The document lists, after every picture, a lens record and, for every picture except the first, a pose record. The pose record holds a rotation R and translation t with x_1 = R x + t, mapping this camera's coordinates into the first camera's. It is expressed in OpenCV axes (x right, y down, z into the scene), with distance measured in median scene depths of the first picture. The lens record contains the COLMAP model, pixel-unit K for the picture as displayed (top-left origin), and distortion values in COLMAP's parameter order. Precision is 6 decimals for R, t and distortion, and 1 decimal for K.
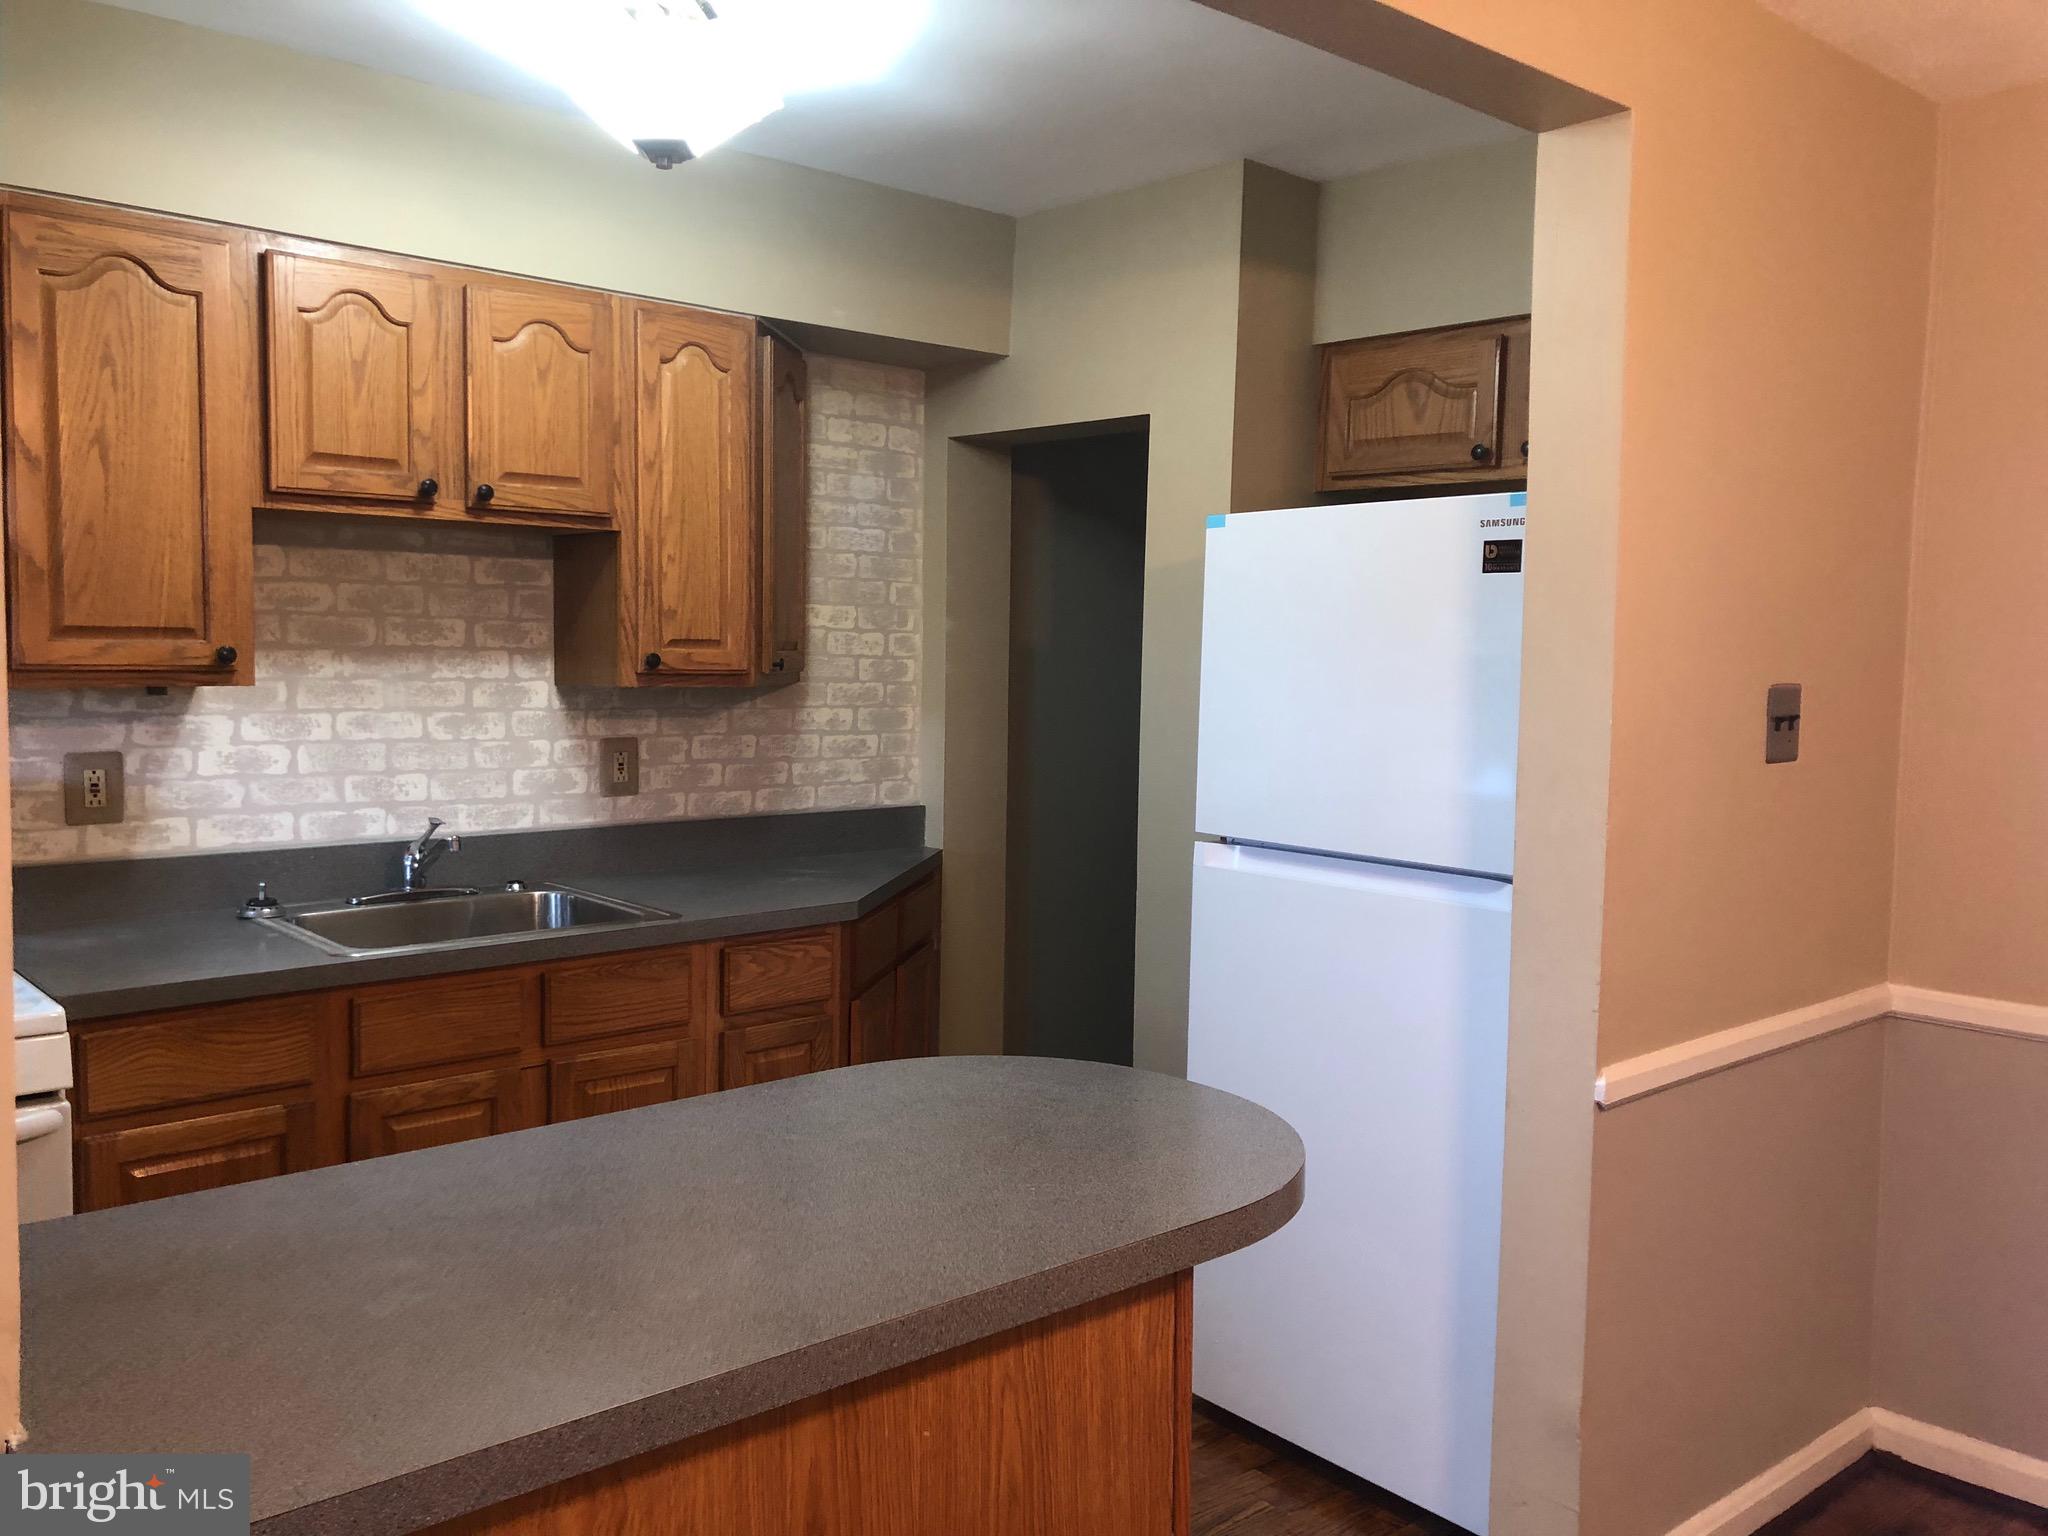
lens RADIAL K [[1690.1, 0, 1015.5], [0, 1690.1, 761.4], [0, 0, 1]] dist [0.042182, -0.066803]
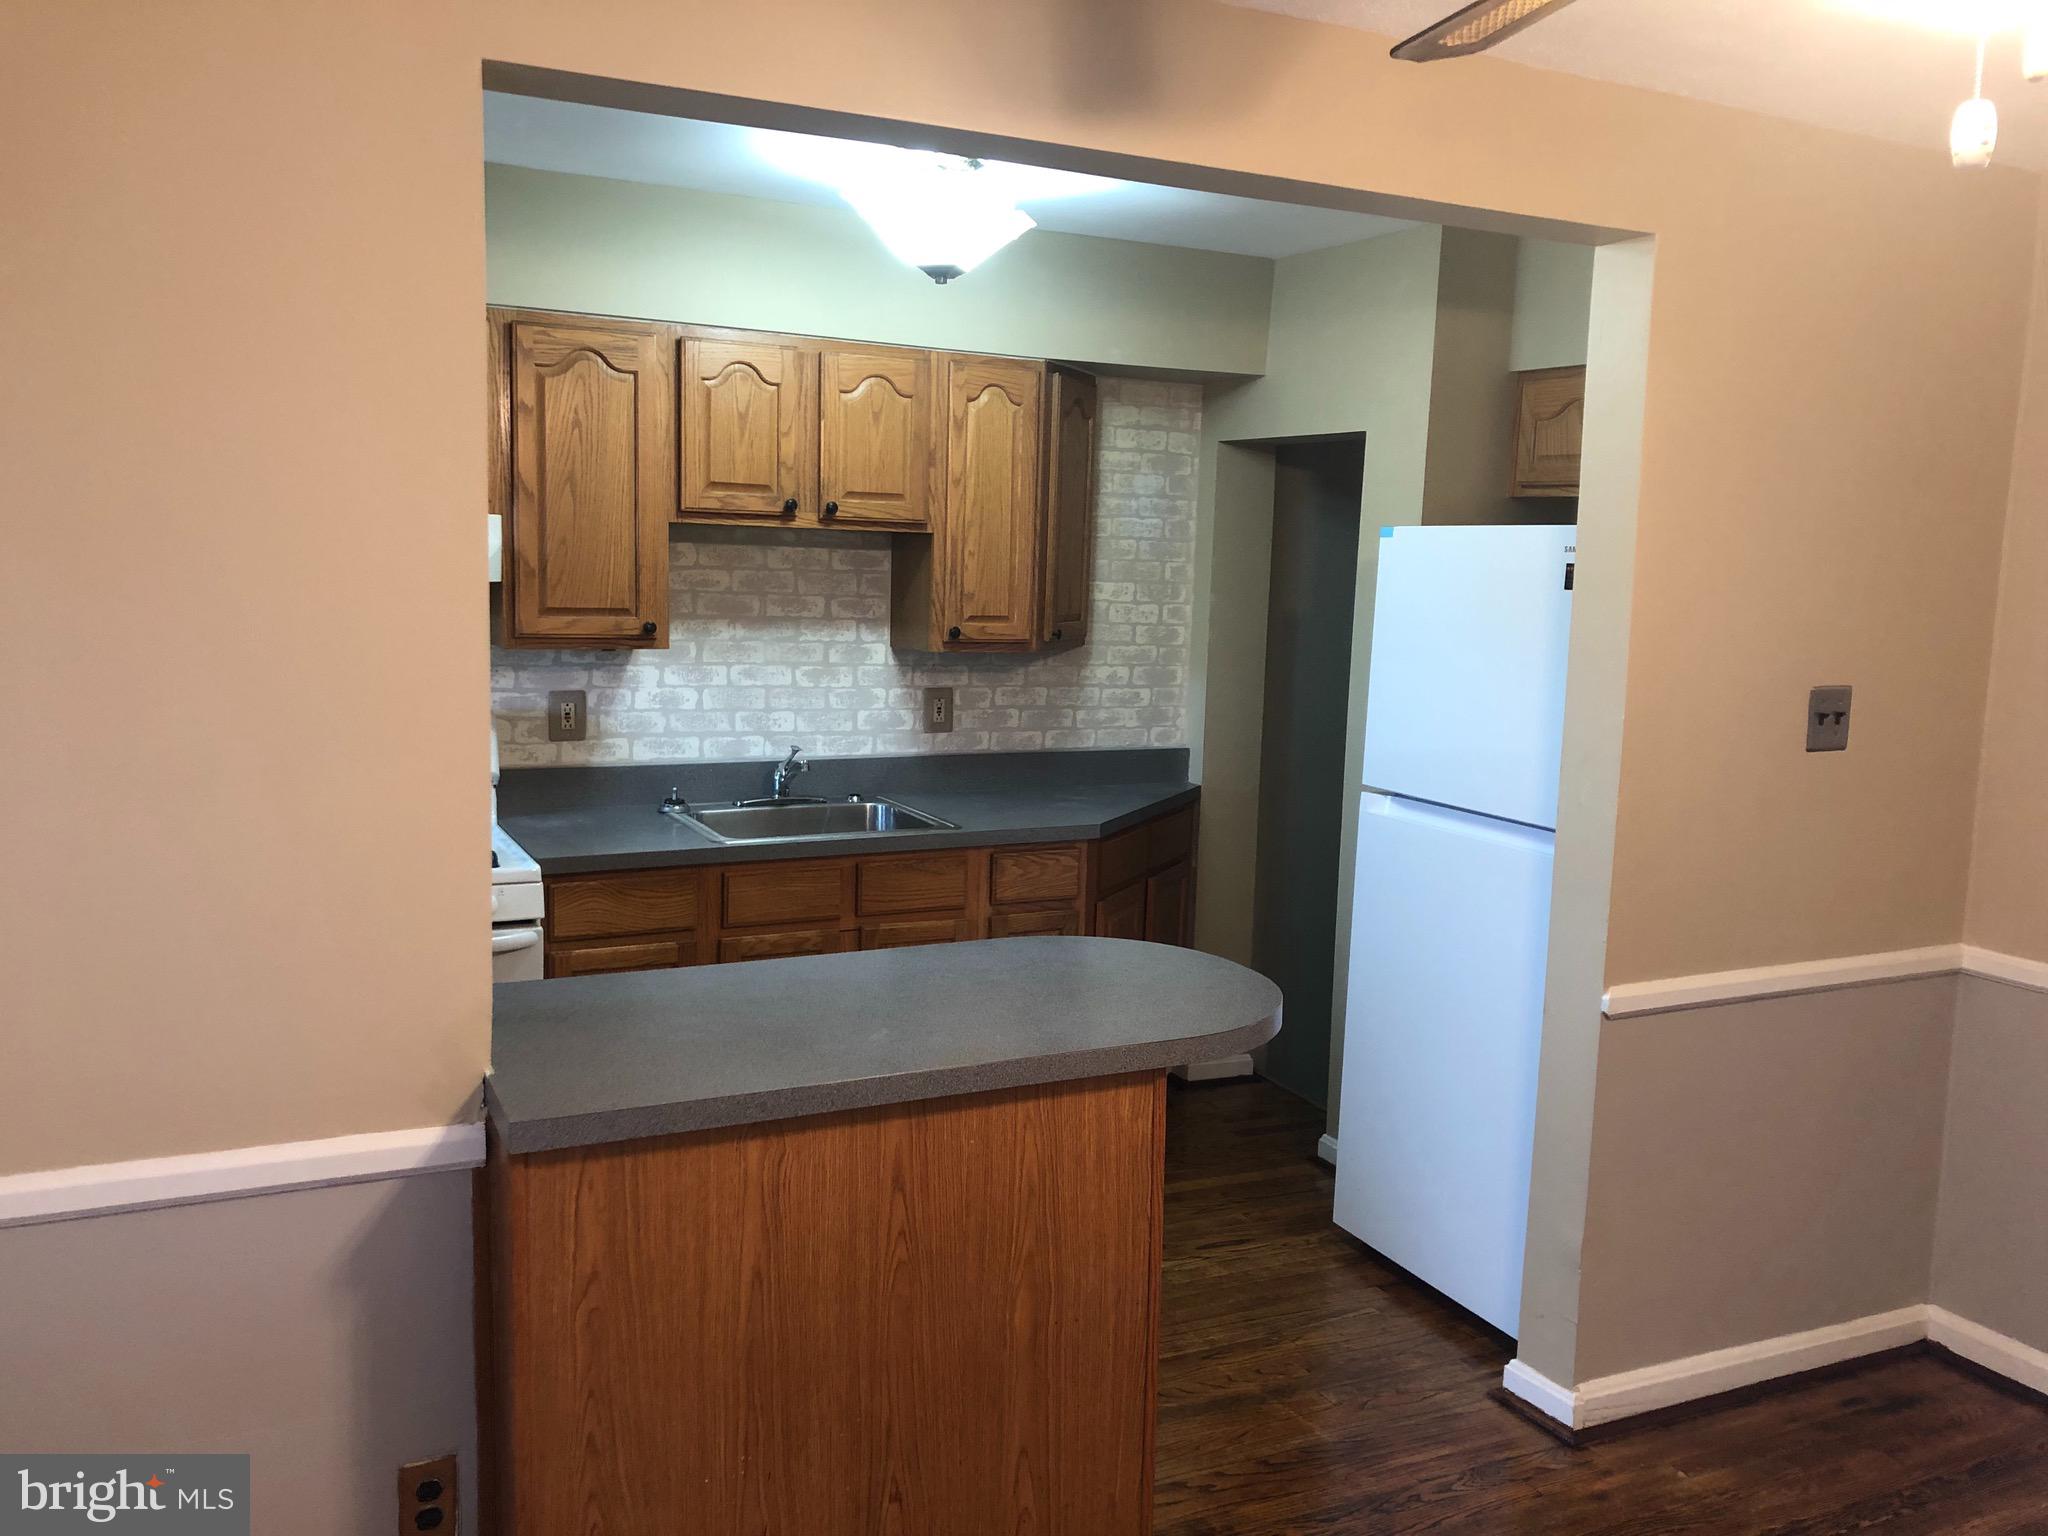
lens RADIAL K [[1690.1, 0, 1010.7], [0, 1690.1, 778.4], [0, 0, 1]] dist [0.042182, -0.066803]
pose [[0.964804, 0.047466, -0.258653, 0.179551], [-0.032160, 0.997489, 0.063093, -0.032254], [0.260998, -0.052554, 0.963908, -0.264717]]
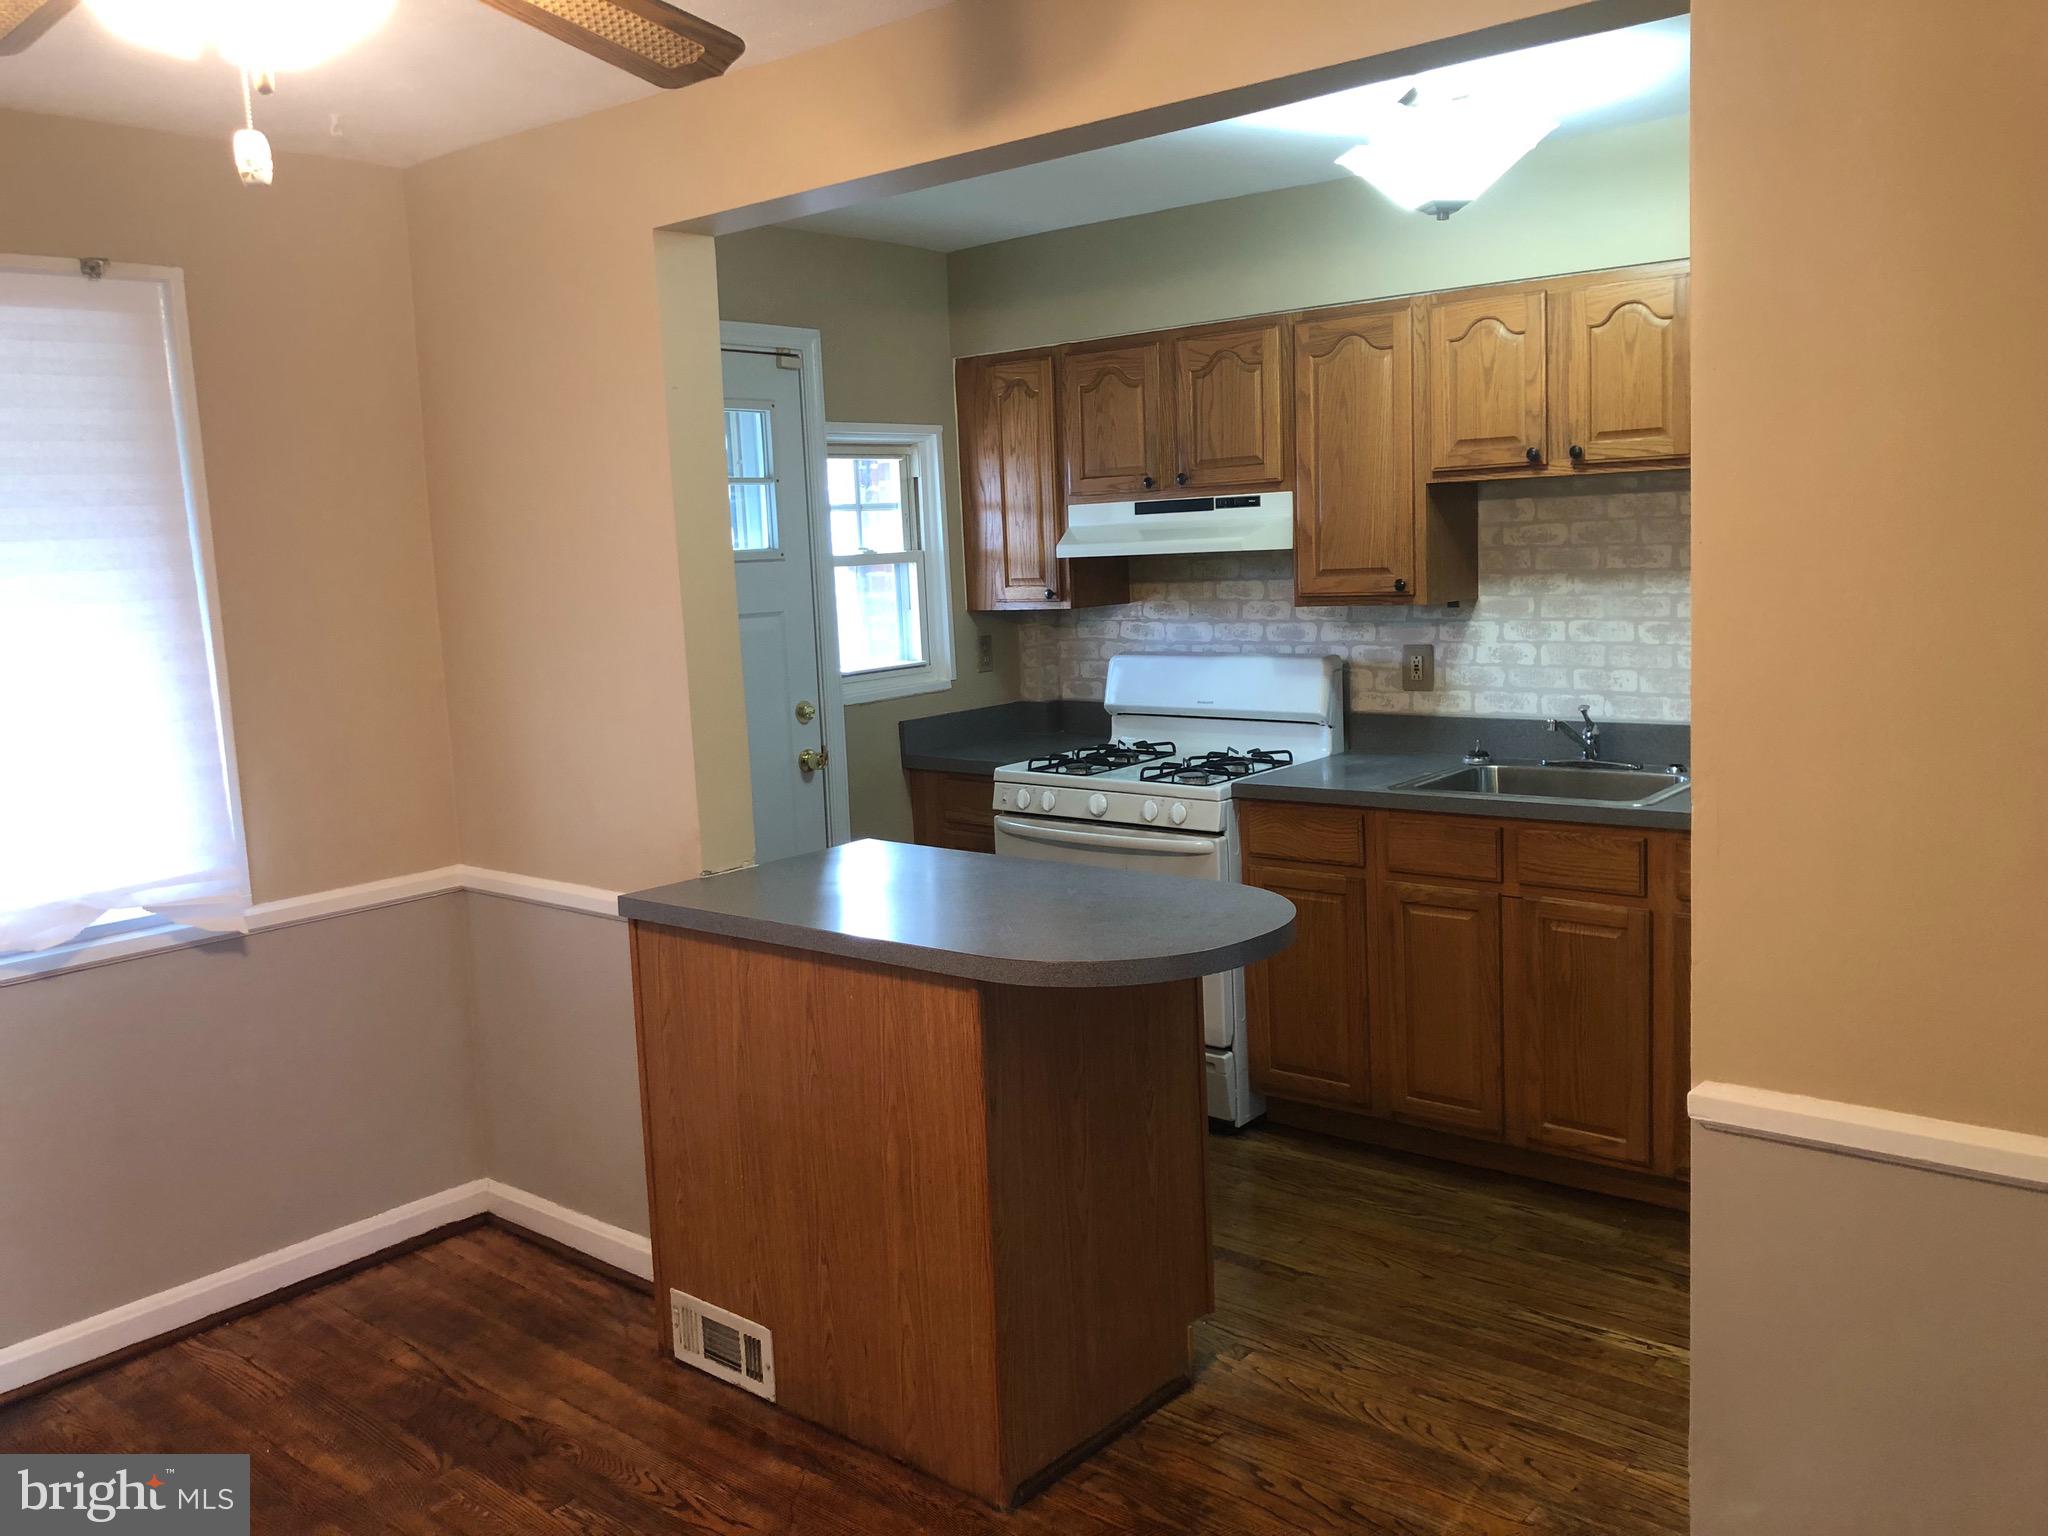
lens RADIAL K [[1690.1, 0, 1020.2], [0, 1690.1, 751.7], [0, 0, 1]] dist [0.042182, -0.066803]
pose [[0.142318, 0.102927, -0.984455, 0.887534], [-0.023107, 0.994653, 0.100653, -0.052490], [0.989551, 0.008423, 0.143935, 0.401729]]
